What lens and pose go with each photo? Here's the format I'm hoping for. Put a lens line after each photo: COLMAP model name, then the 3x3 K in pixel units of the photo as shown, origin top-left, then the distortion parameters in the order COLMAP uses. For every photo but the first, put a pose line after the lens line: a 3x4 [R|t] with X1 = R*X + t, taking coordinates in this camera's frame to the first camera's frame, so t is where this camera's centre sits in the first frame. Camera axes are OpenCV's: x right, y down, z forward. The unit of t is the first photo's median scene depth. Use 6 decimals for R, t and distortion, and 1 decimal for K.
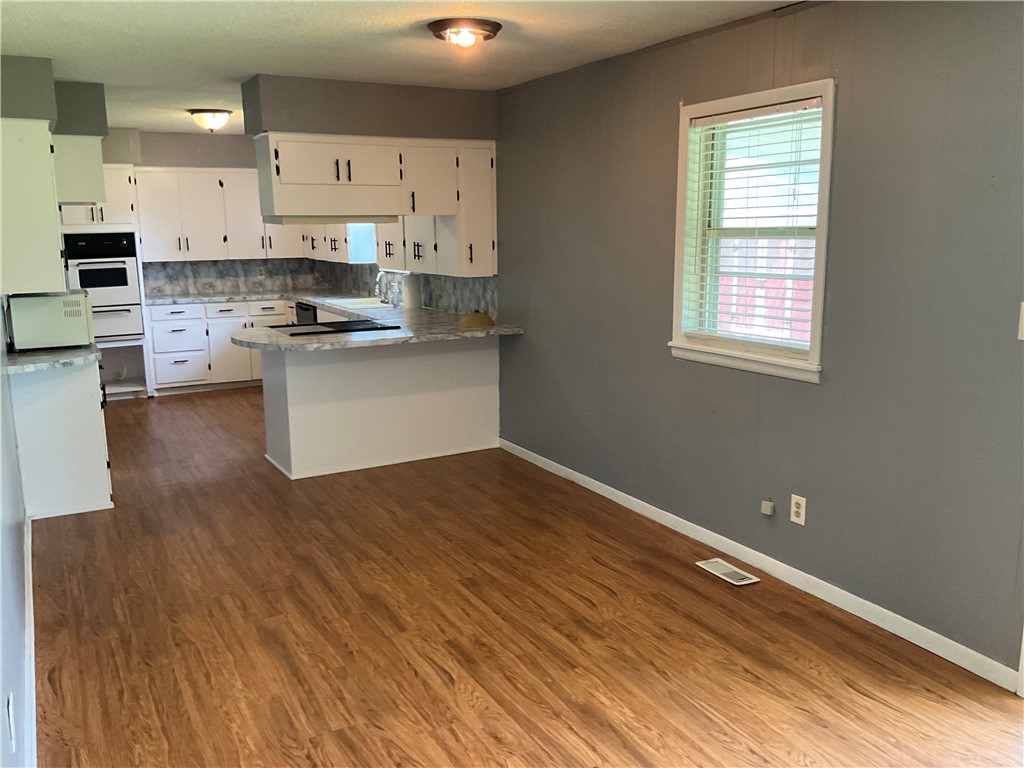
lens RADIAL K [[858.9, 0, 515.3], [0, 858.9, 382.1], [0, 0, 1]] dist [0.086961, -0.116780]
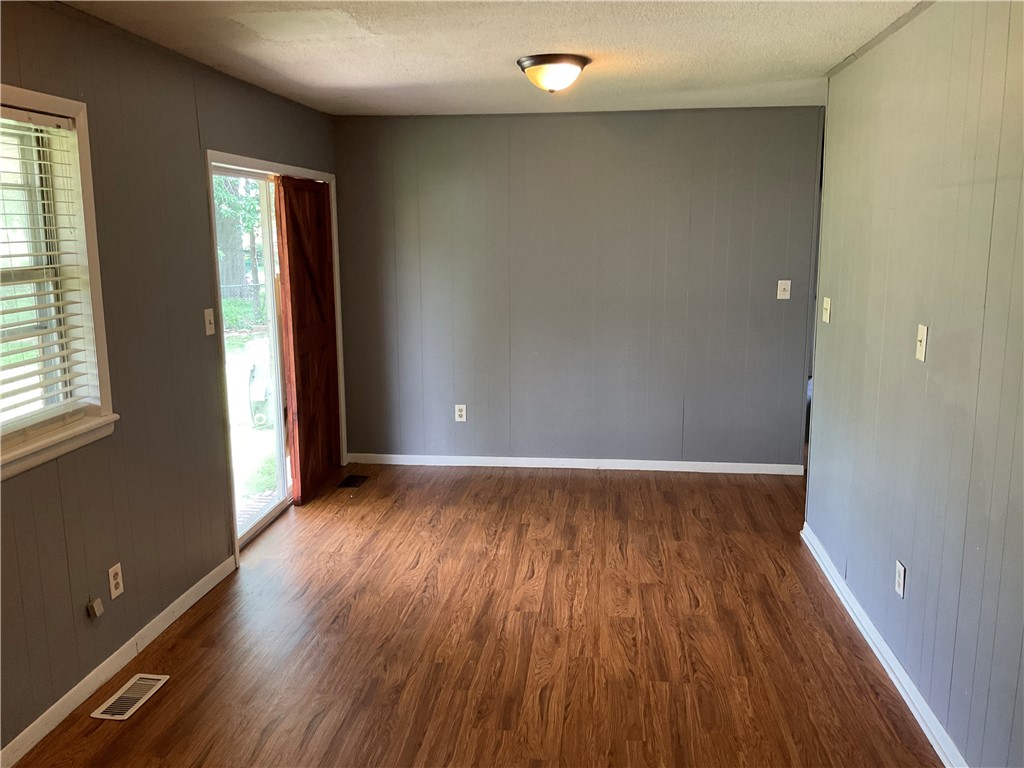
lens RADIAL K [[858.9, 0, 496.9], [0, 858.9, 385.0], [0, 0, 1]] dist [0.086961, -0.116780]
pose [[-0.806519, -0.087660, 0.584674, -0.593323], [0.121403, 0.943315, 0.308898, -0.325451], [-0.578610, 0.320113, -0.750159, 1.660555]]
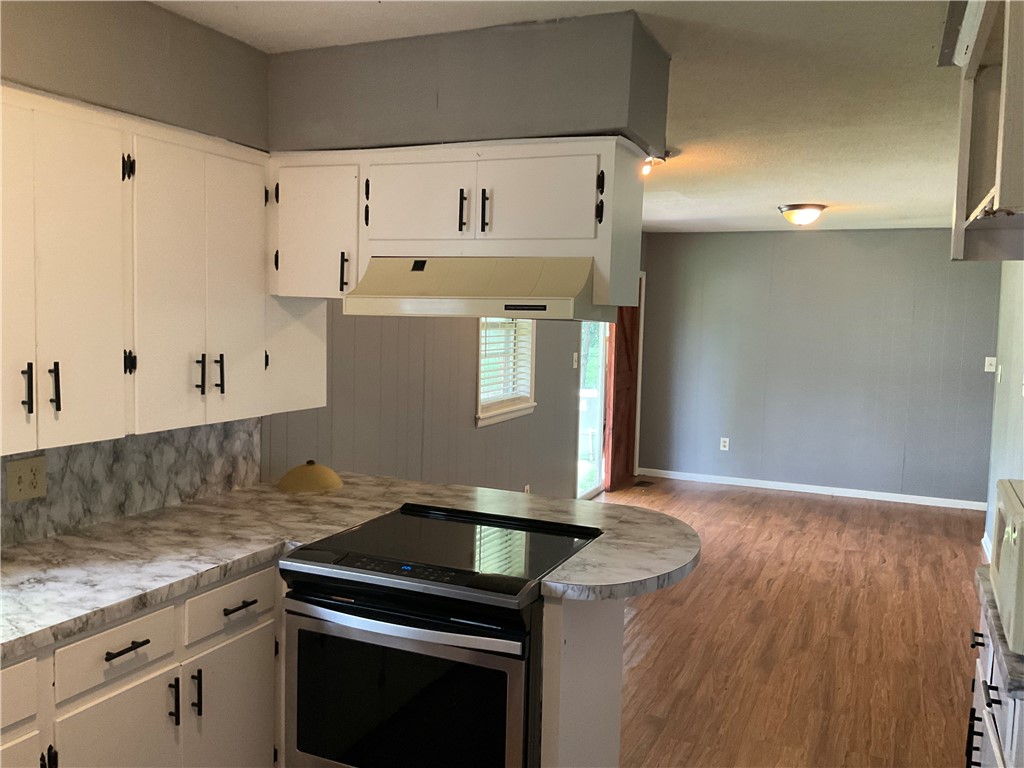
lens RADIAL K [[858.9, 0, 514.6], [0, 858.9, 380.7], [0, 0, 1]] dist [0.086961, -0.116780]
pose [[-0.607523, -0.070281, 0.791186, -1.097258], [0.121397, 0.976160, 0.179928, -0.421255], [-0.784970, 0.205358, -0.584508, 2.298551]]
